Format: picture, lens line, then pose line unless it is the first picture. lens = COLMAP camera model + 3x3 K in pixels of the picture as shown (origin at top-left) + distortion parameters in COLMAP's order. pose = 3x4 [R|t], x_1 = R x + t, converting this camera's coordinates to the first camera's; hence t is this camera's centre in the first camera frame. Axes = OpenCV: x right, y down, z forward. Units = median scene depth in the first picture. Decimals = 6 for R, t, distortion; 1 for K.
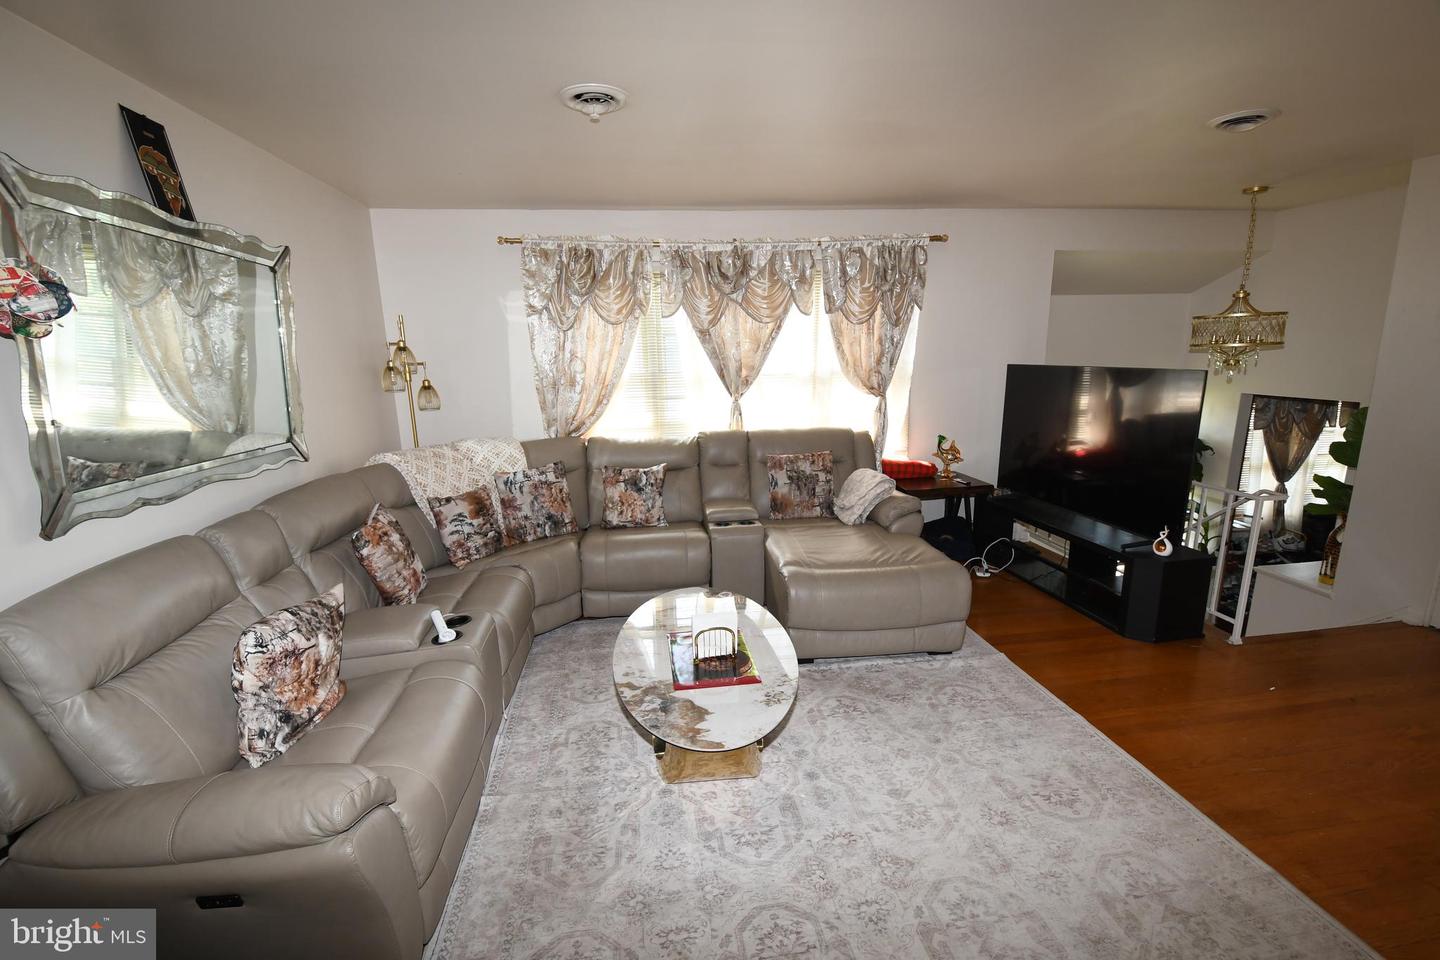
lens RADIAL K [[632.1, 0, 709.9], [0, 632.1, 497.3], [0, 0, 1]] dist [0.014394, -0.020714]
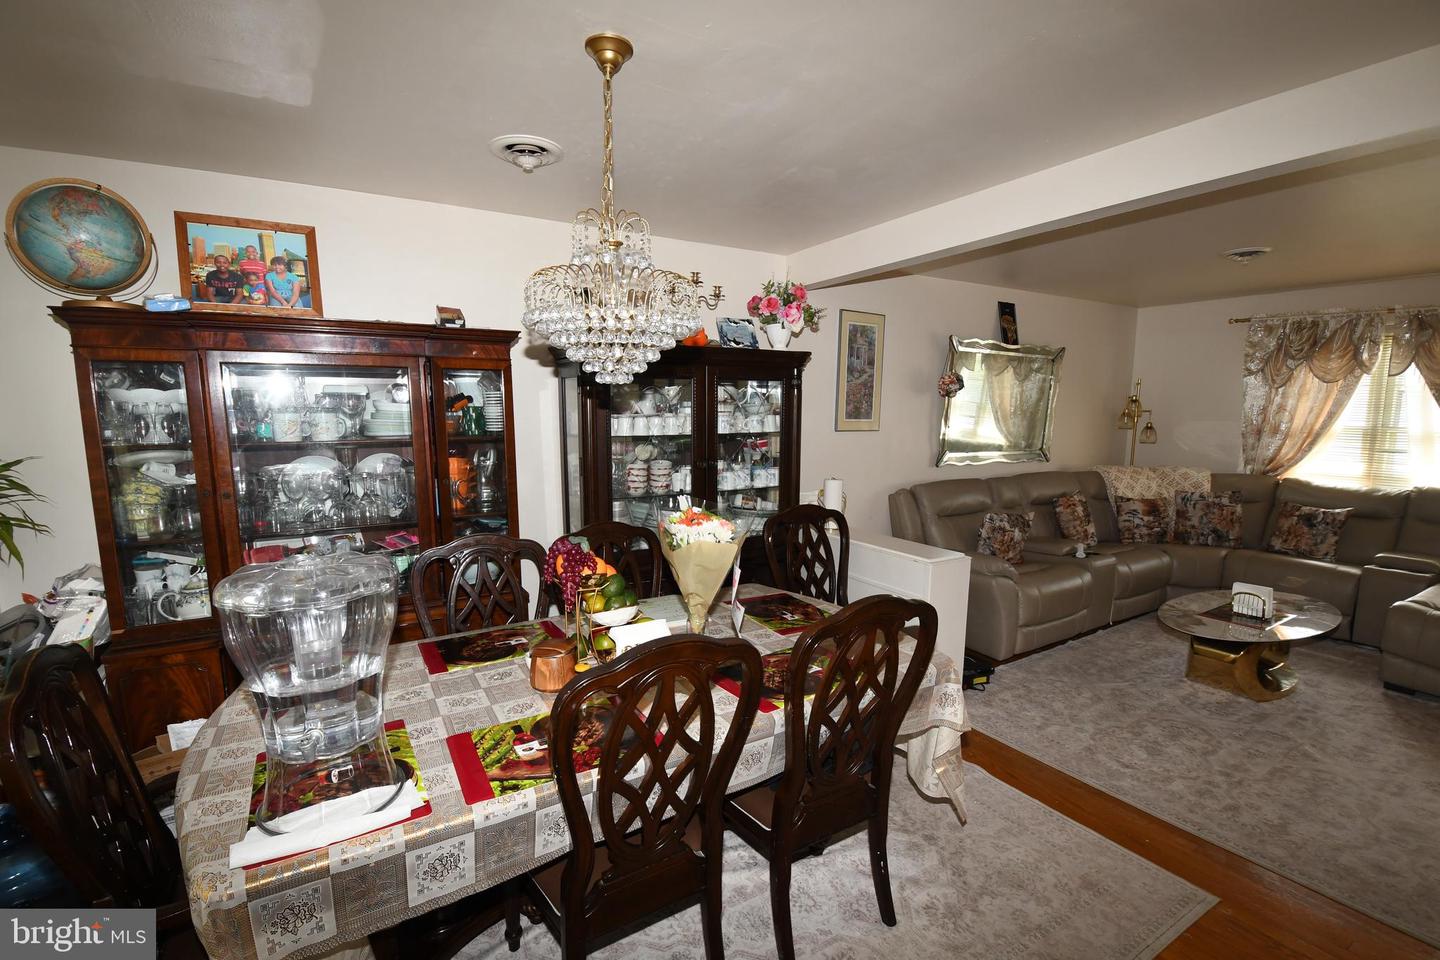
lens RADIAL K [[632.1, 0, 709.9], [0, 632.1, 497.3], [0, 0, 1]] dist [0.014394, -0.020714]
pose [[0.403667, 0.151467, -0.902281, 0.448638], [-0.212628, 0.974729, 0.068503, 0.088168], [0.889855, 0.164198, 0.425672, -0.441947]]
